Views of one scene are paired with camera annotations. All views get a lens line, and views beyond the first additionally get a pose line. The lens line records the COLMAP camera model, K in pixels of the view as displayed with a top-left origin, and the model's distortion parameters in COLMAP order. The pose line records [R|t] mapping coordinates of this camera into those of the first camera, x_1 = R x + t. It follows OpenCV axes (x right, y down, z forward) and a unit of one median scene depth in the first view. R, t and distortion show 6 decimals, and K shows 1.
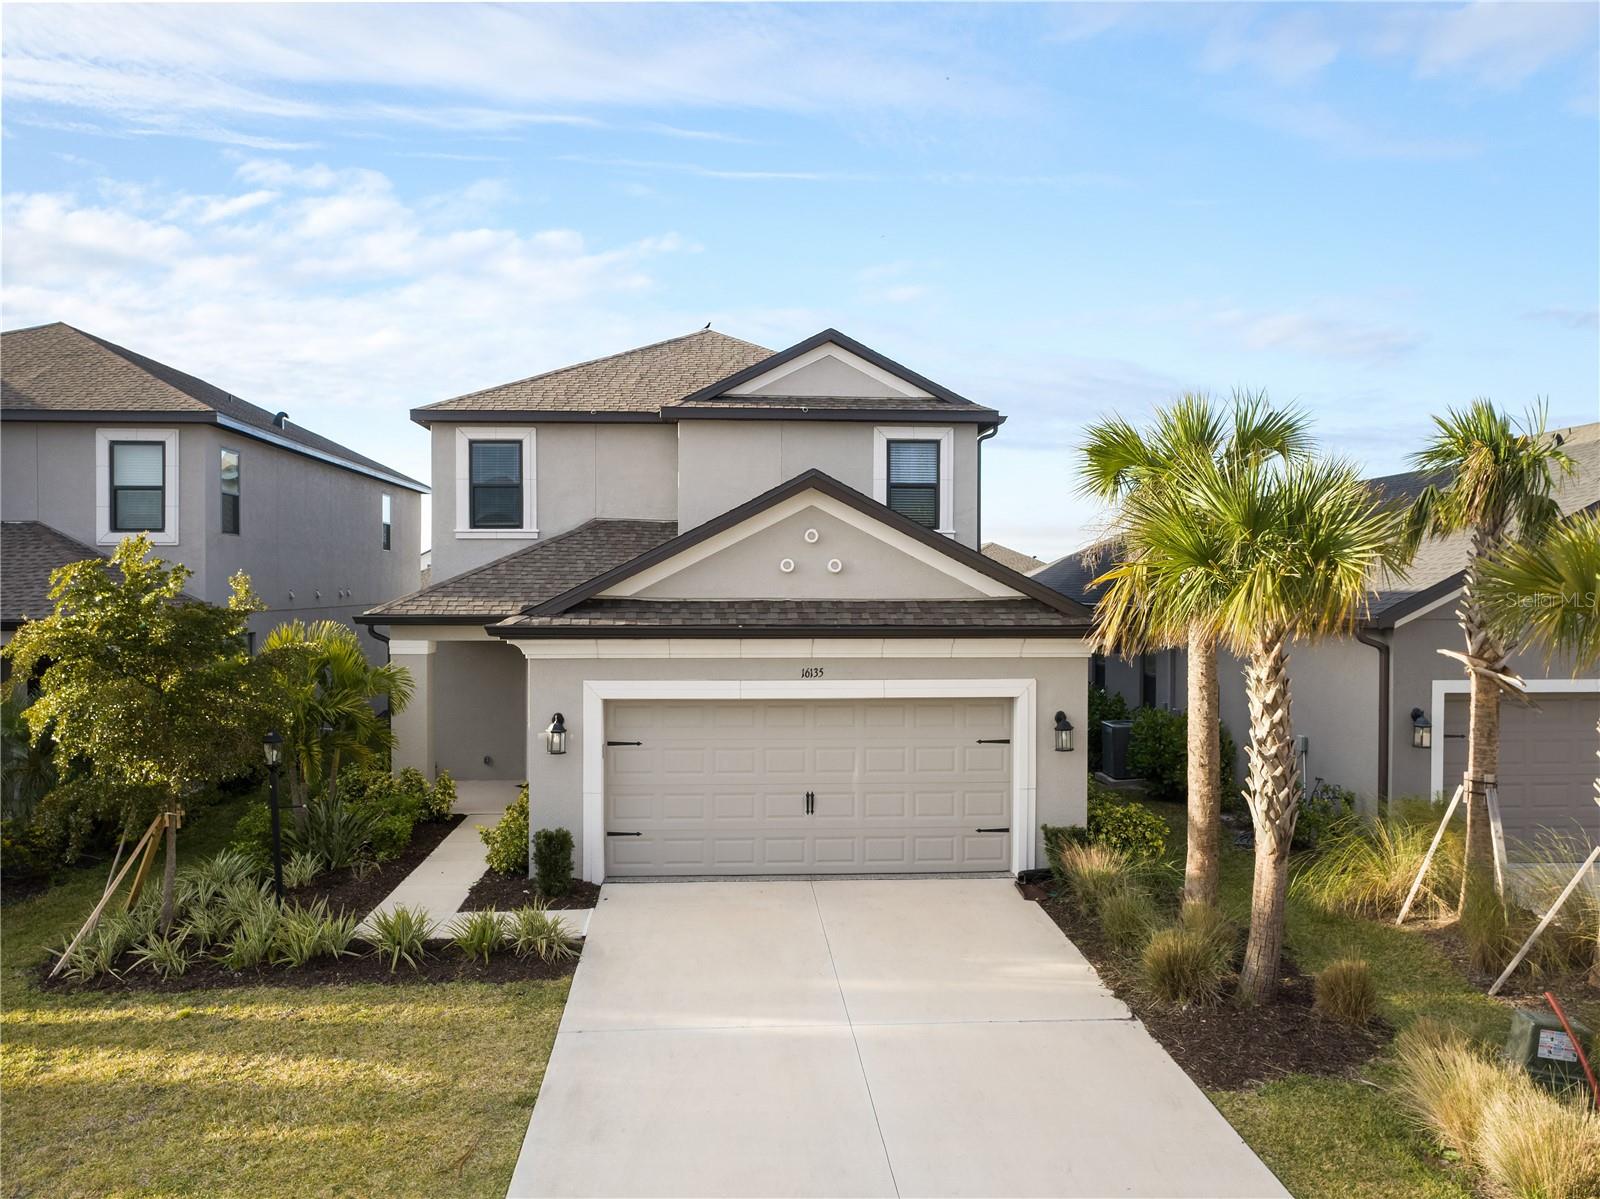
lens RADIAL K [[1196.8, 0, 807.6], [0, 1196.8, 596.4], [0, 0, 1]] dist [-0.023847, 0.003822]
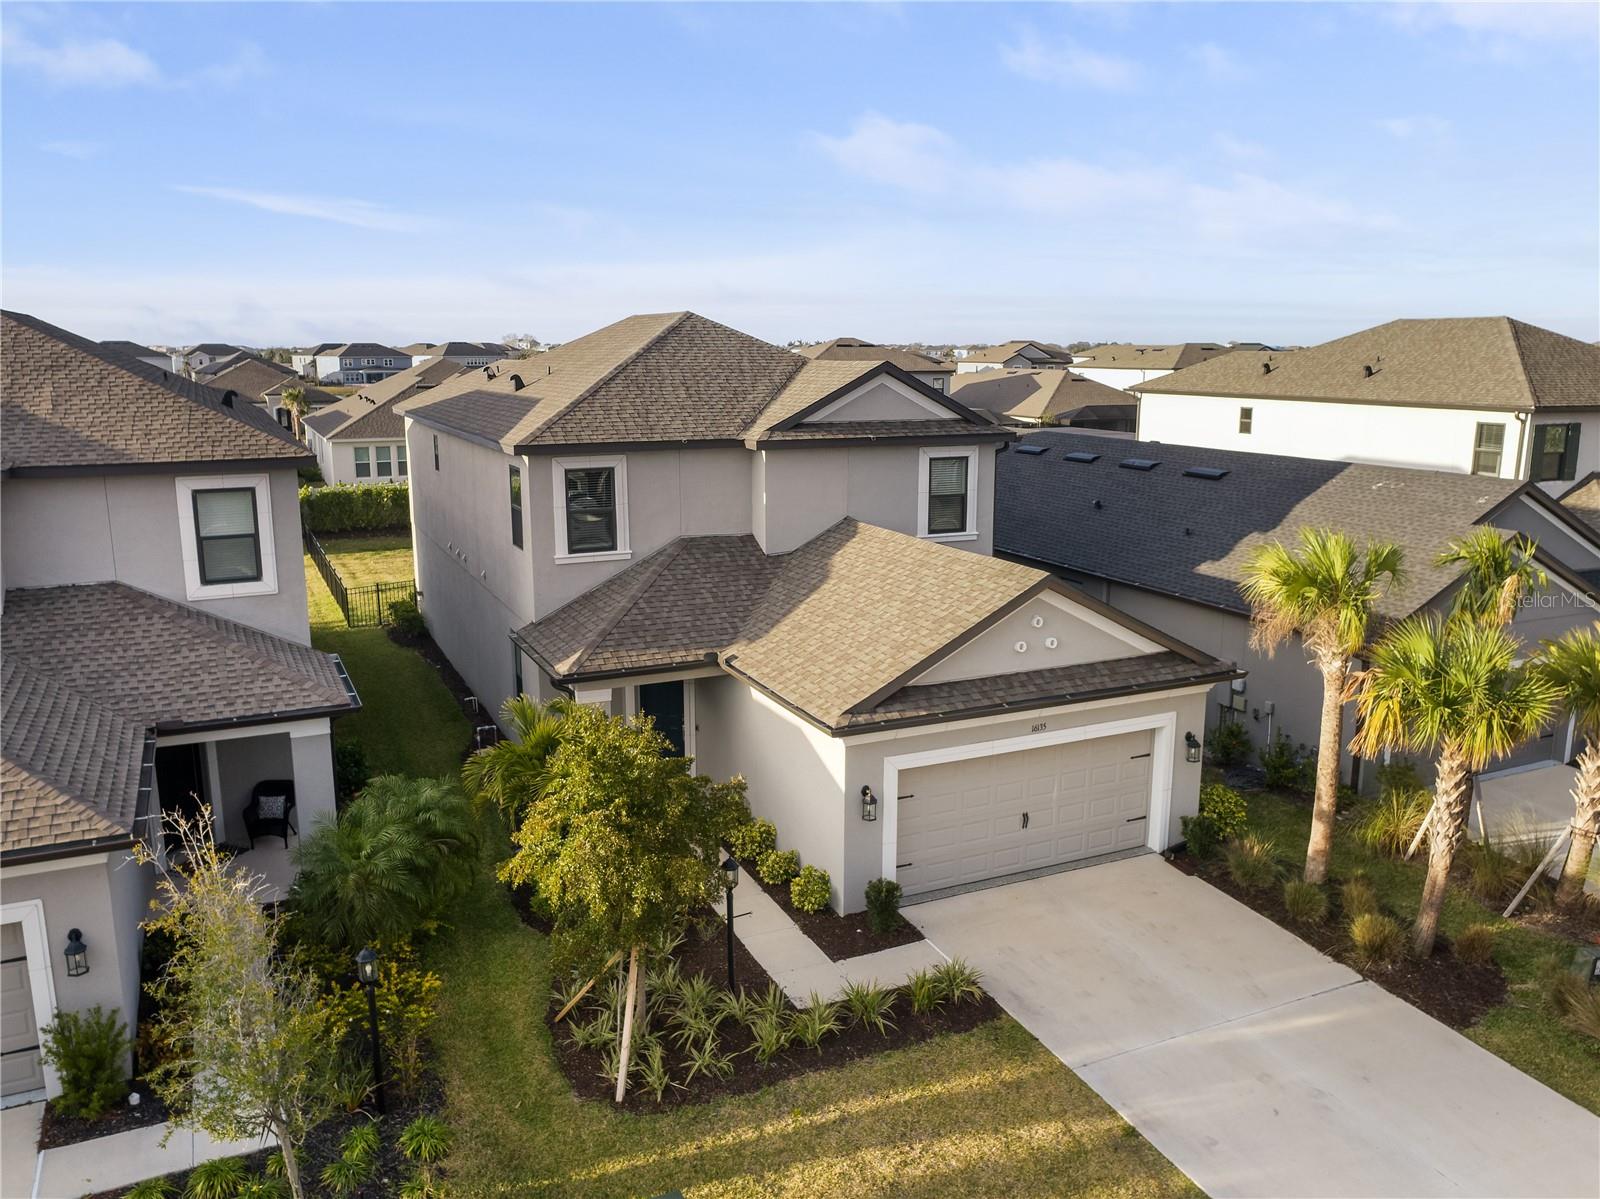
lens RADIAL K [[1196.8, 0, 807.6], [0, 1196.8, 596.4], [0, 0, 1]] dist [-0.023847, 0.003822]
pose [[0.932030, -0.071684, 0.355221, -0.474367], [0.002732, 0.981602, 0.190919, -0.225743], [-0.362371, -0.176972, 0.915078, -0.044209]]
